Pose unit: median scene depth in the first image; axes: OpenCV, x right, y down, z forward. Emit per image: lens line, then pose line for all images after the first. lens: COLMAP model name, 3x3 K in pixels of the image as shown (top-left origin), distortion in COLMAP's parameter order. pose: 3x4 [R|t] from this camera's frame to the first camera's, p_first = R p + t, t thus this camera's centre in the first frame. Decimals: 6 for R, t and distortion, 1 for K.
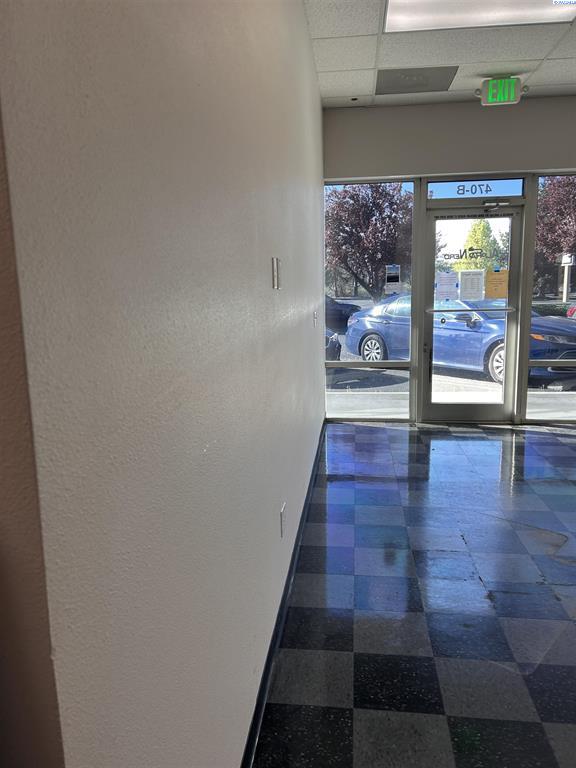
lens RADIAL K [[573.1, 0, 288.1], [0, 573.1, 383.6], [0, 0, 1]] dist [0.064535, -0.062826]
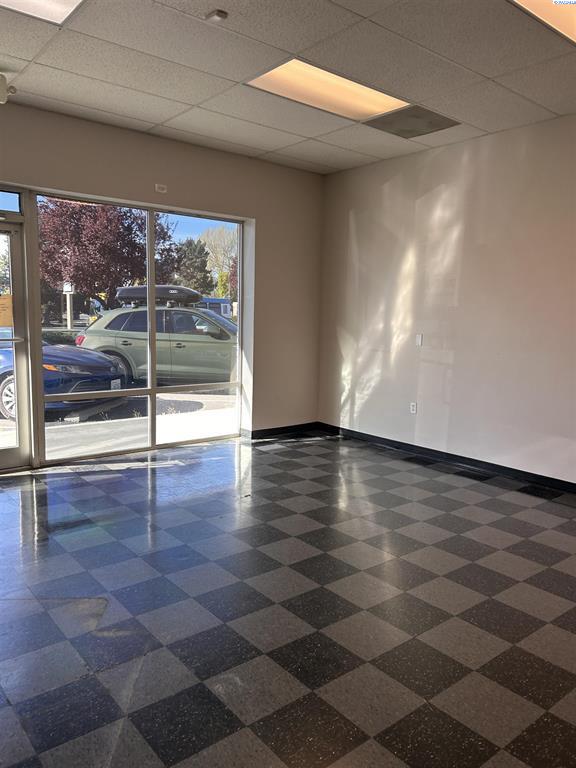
lens RADIAL K [[573.1, 0, 286.7], [0, 573.1, 379.1], [0, 0, 1]] dist [0.064535, -0.062826]
pose [[0.695651, -0.052266, 0.716476, 0.030912], [0.089493, 0.995886, -0.014244, -0.017188], [-0.712784, 0.074028, 0.697466, 0.088301]]
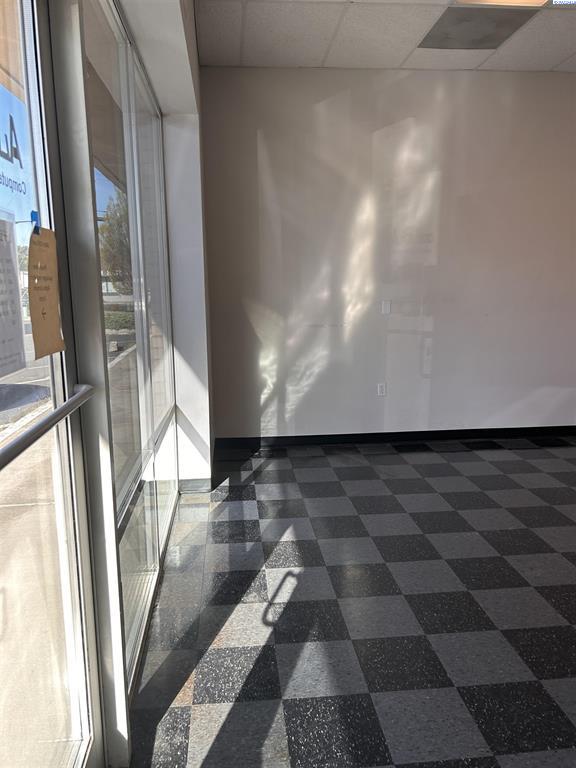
lens RADIAL K [[573.1, 0, 282.8], [0, 573.1, 385.7], [0, 0, 1]] dist [0.064535, -0.062826]
pose [[-0.204964, -0.157792, 0.965967, 0.106600], [0.185761, 0.962711, 0.196676, -0.146465], [-0.960980, 0.219750, -0.168009, 0.836439]]
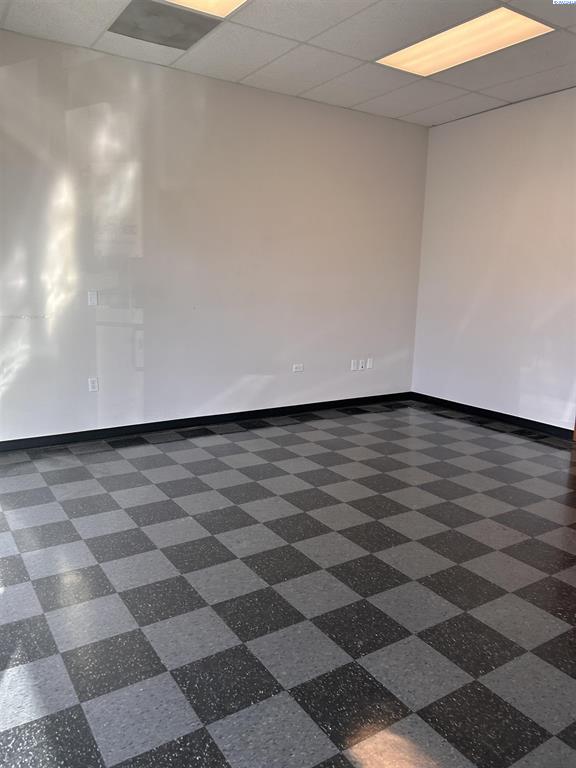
lens RADIAL K [[573.1, 0, 284.8], [0, 573.1, 387.9], [0, 0, 1]] dist [0.064535, -0.062826]
pose [[-0.629317, -0.151039, 0.762330, 0.102713], [0.118403, 0.950846, 0.286133, -0.144089], [-0.768076, 0.270330, -0.580501, 0.822930]]
